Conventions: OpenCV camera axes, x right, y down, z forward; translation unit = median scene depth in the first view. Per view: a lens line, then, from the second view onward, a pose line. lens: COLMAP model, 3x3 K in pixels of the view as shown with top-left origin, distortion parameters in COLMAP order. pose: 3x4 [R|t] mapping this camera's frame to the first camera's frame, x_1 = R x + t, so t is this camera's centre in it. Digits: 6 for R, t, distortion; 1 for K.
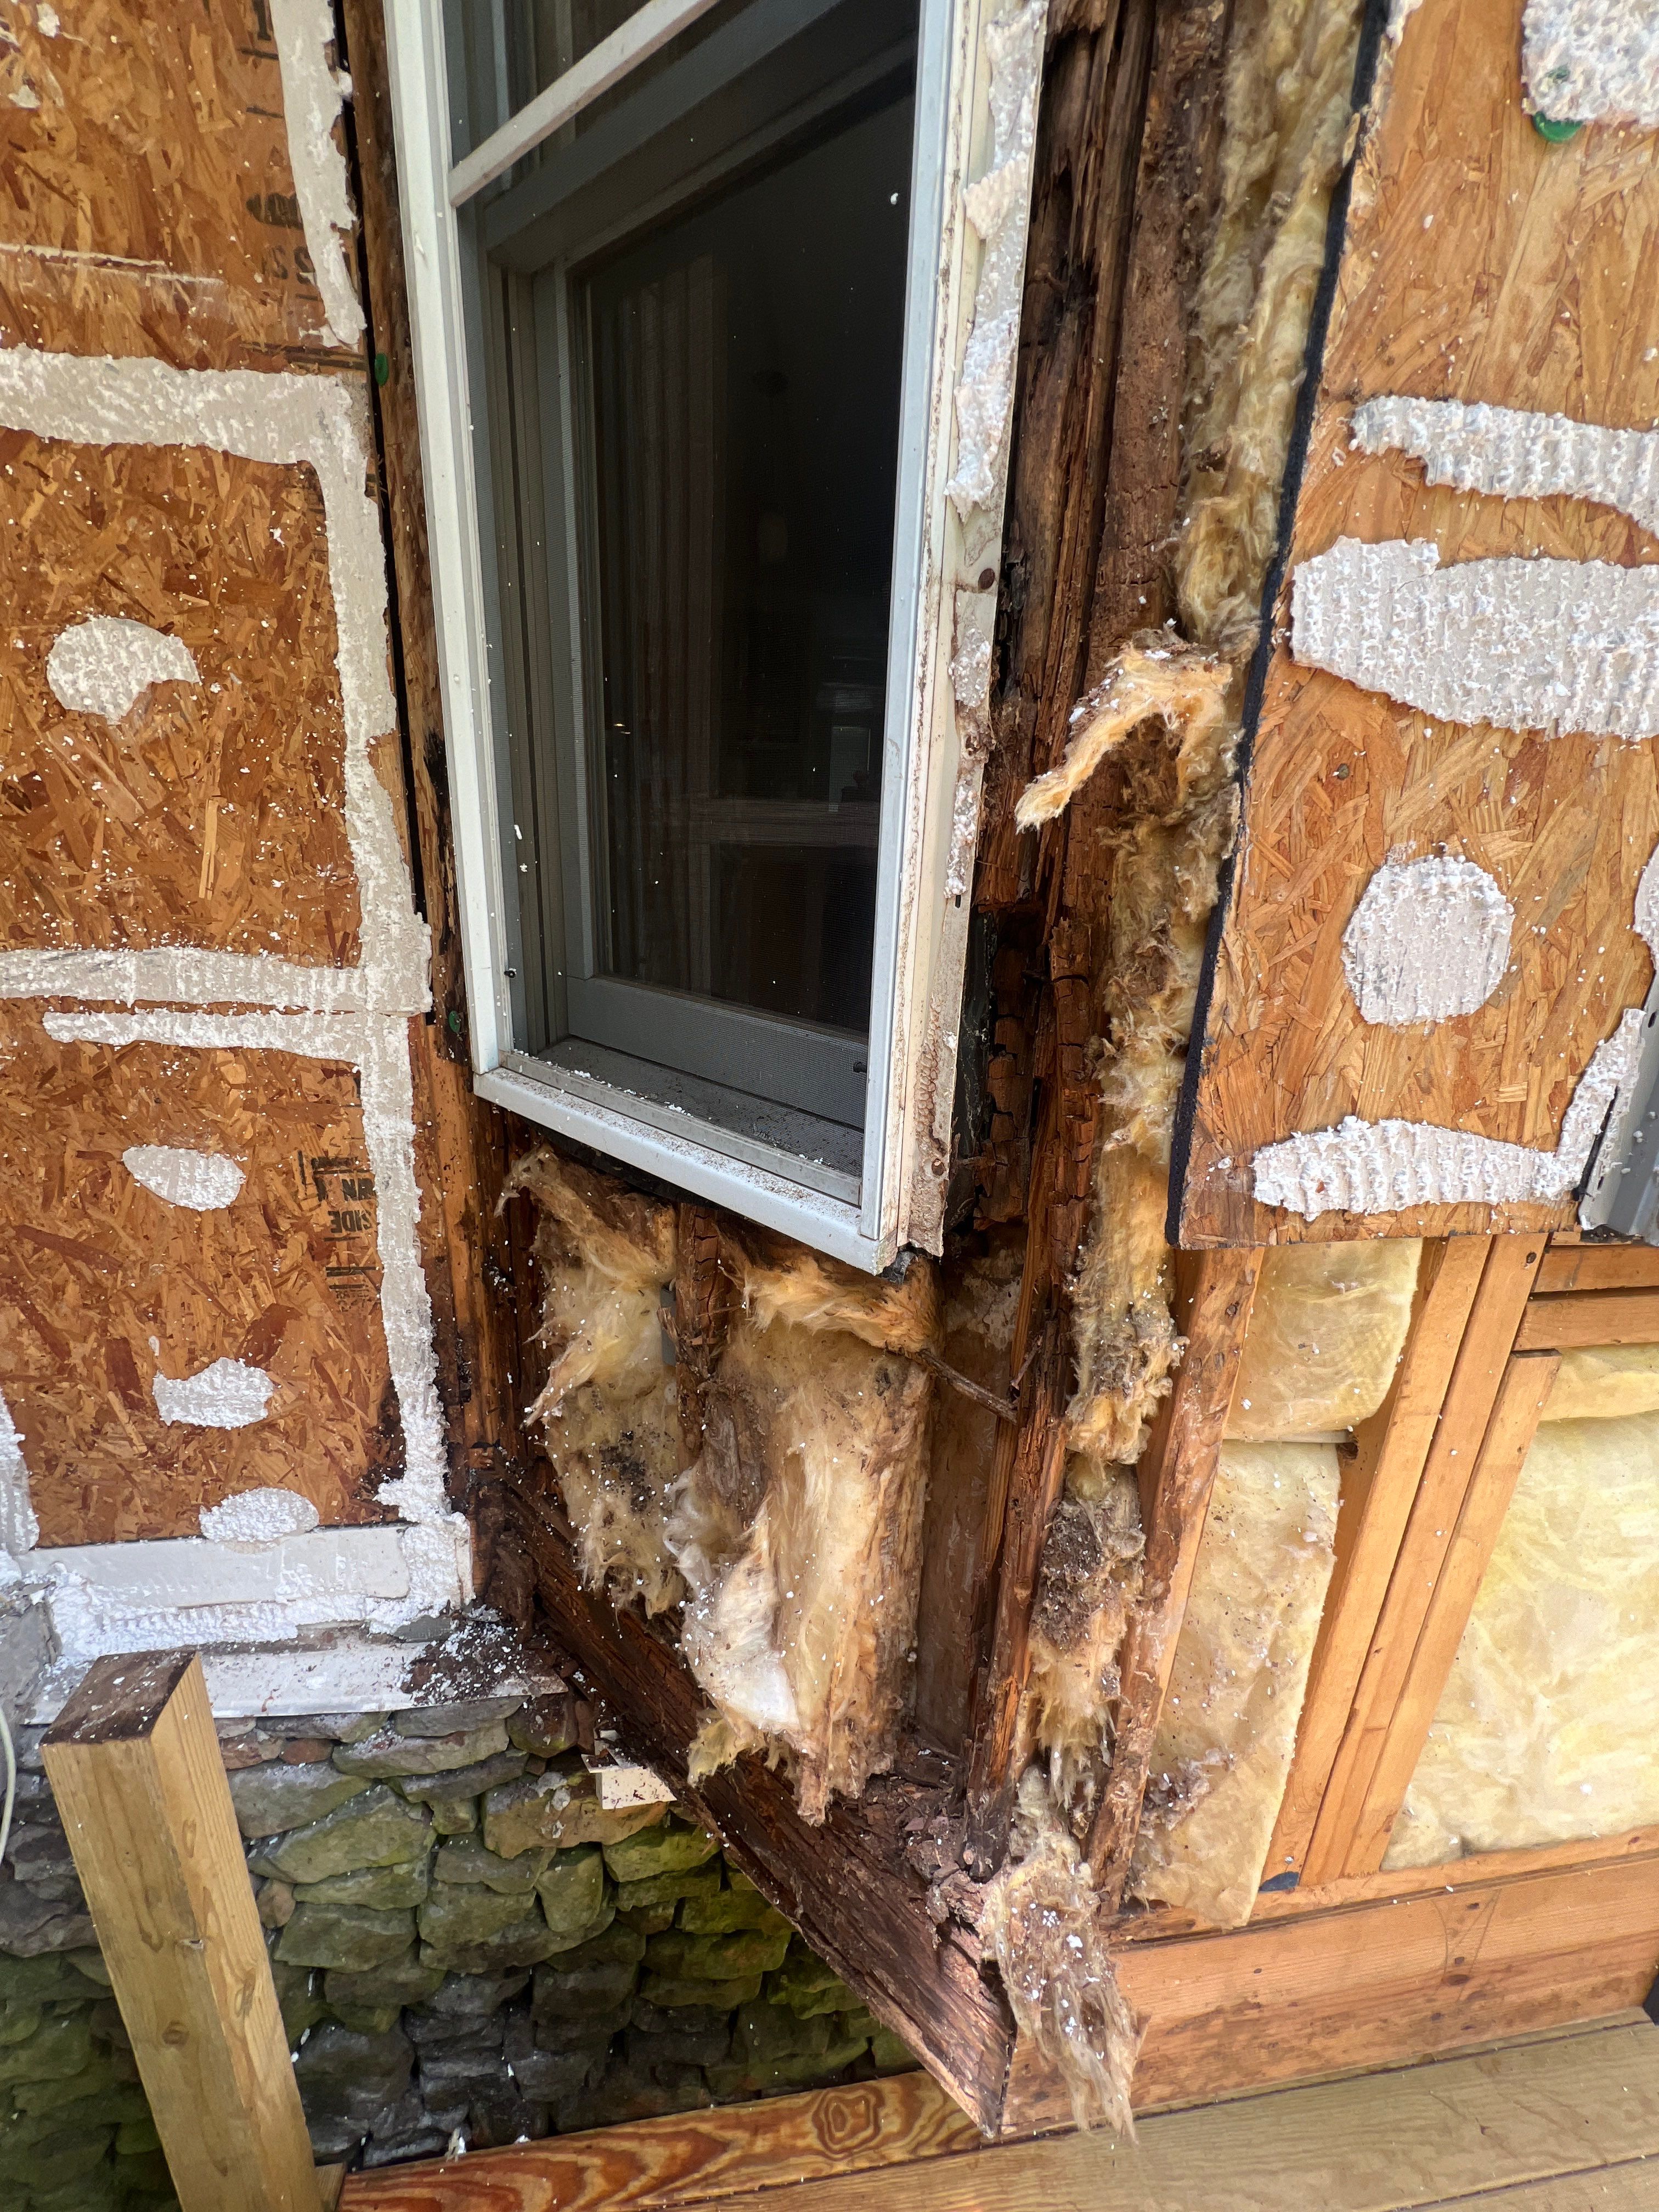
lens RADIAL K [[873.5, 0, 829.5], [0, 873.5, 1106.0], [0, 0, 1]] dist [-0.001095, -0.000604]
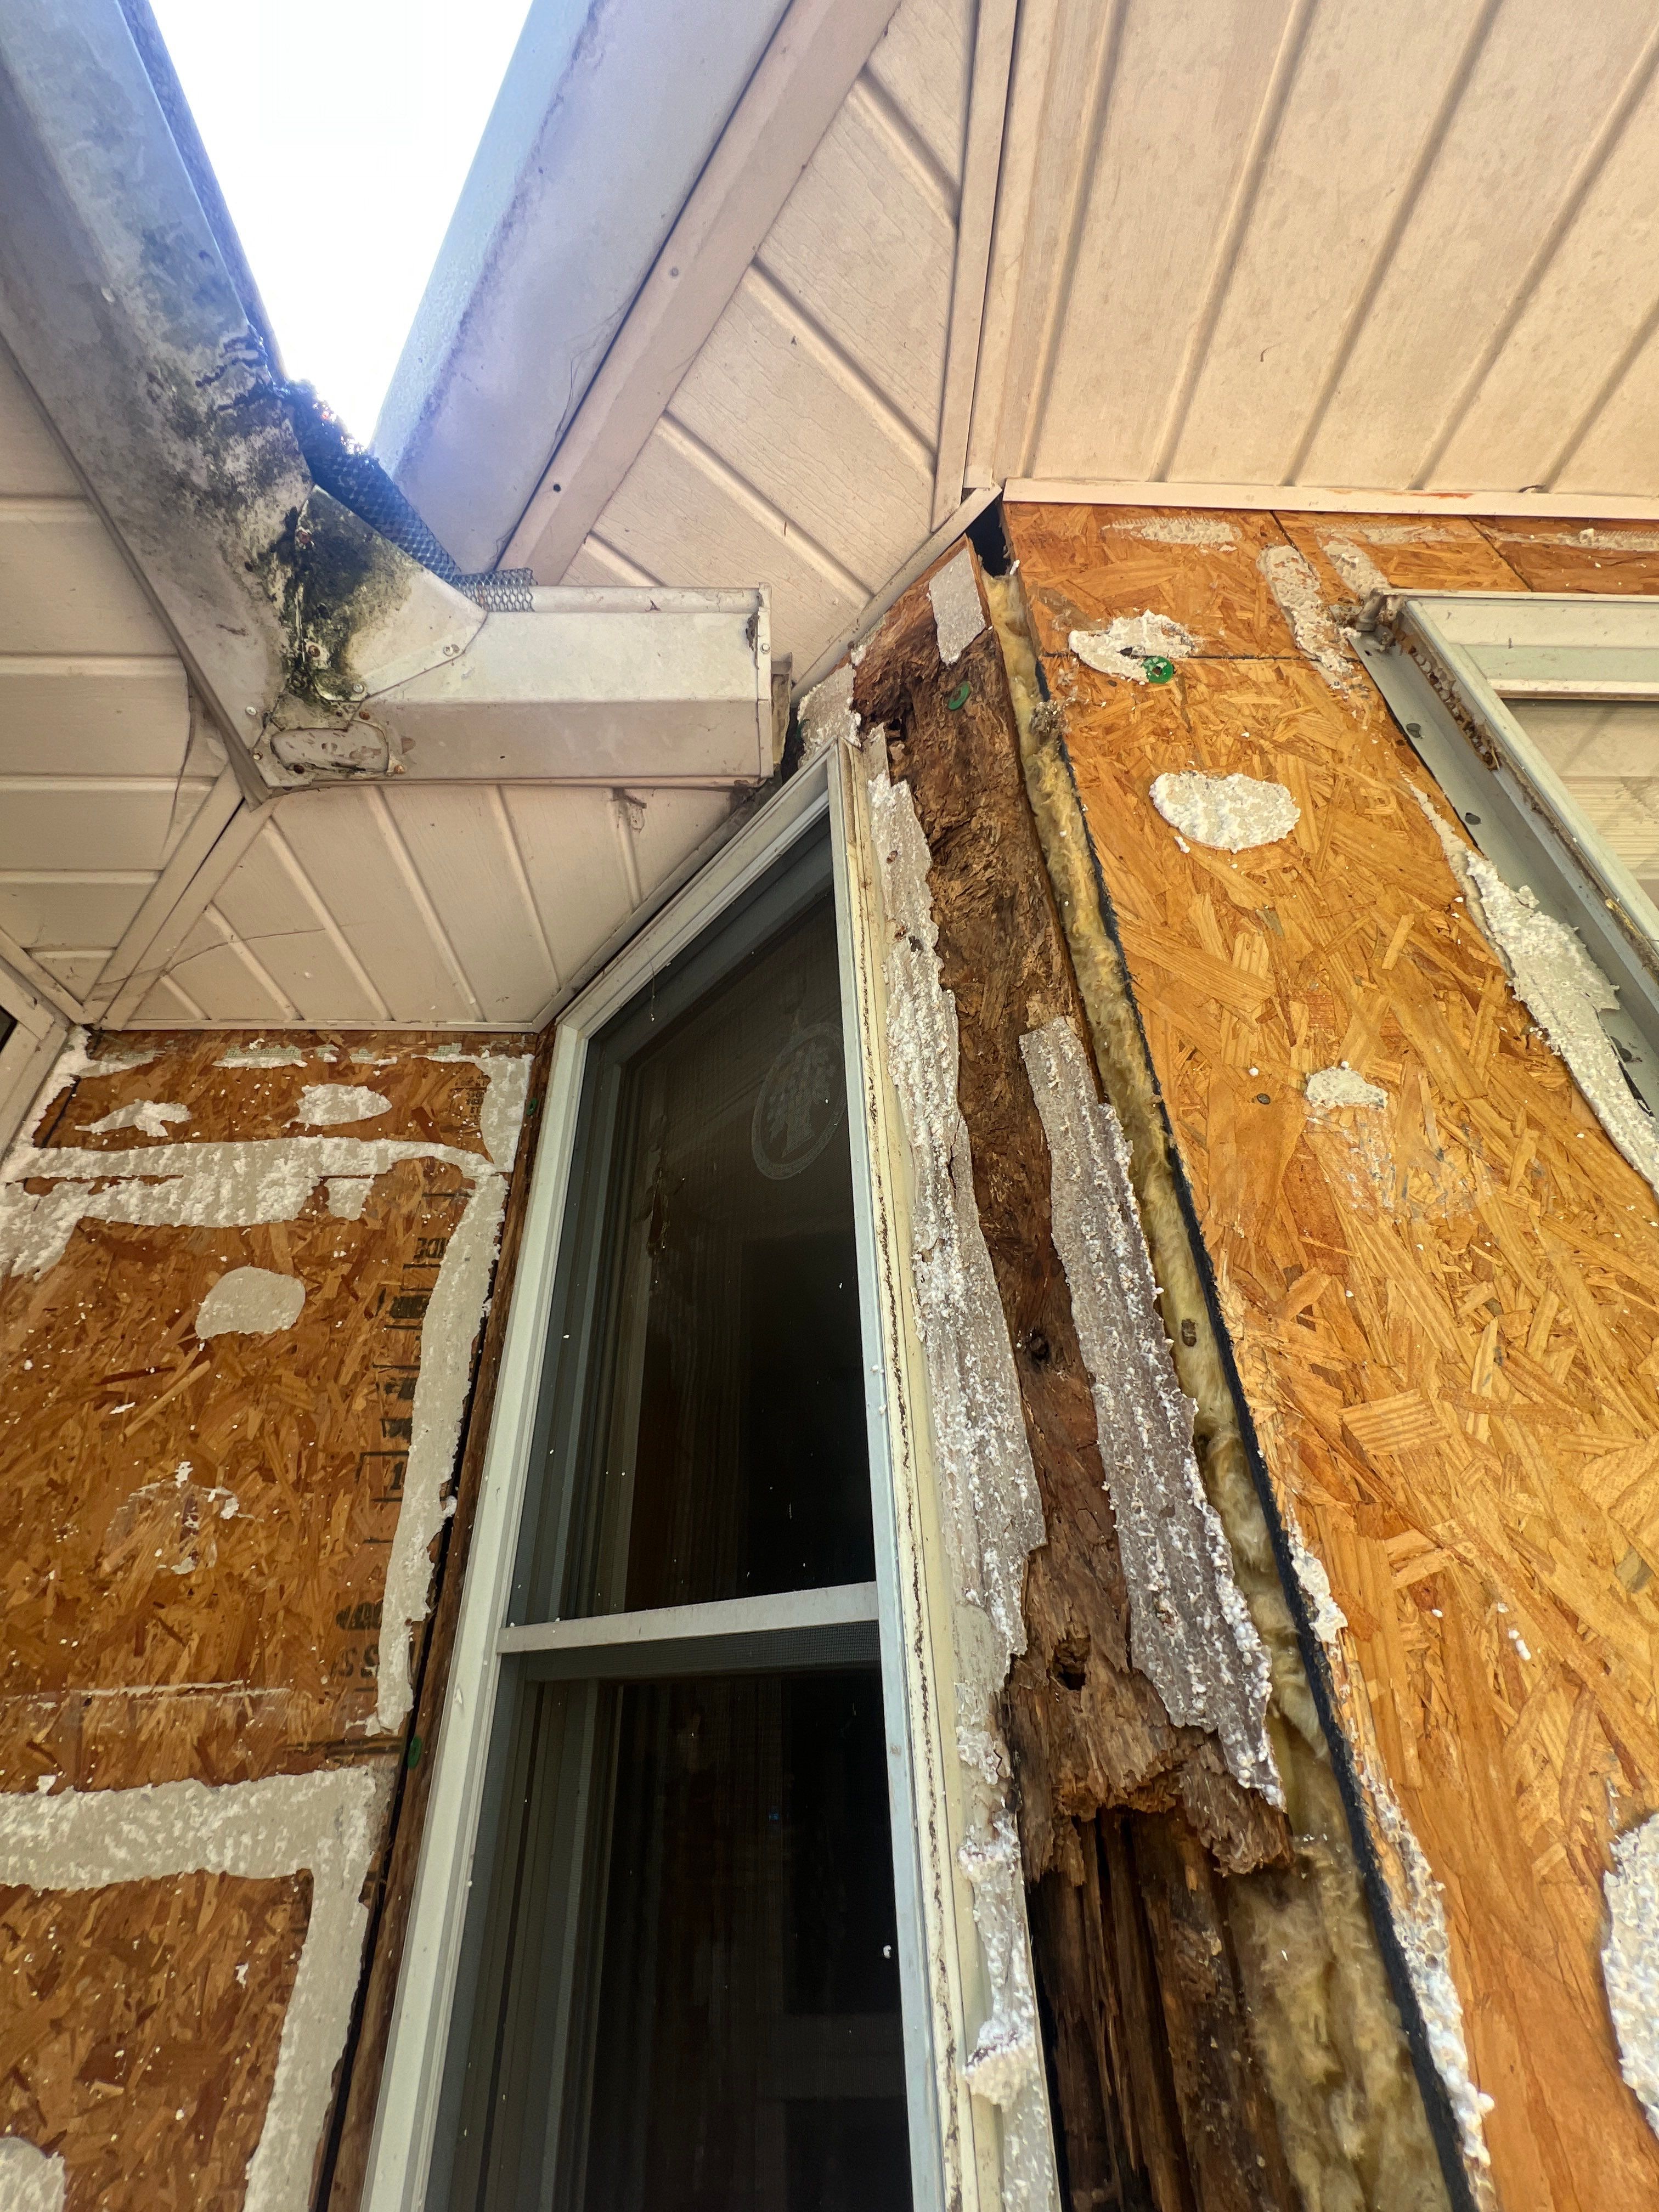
lens RADIAL K [[873.5, 0, 829.5], [0, 873.5, 1106.0], [0, 0, 1]] dist [-0.001095, -0.000604]
pose [[0.989940, -0.129284, -0.057478, 0.106056], [0.037749, 0.632864, -0.773342, -0.542426], [0.136357, 0.763393, 0.631378, -0.122487]]
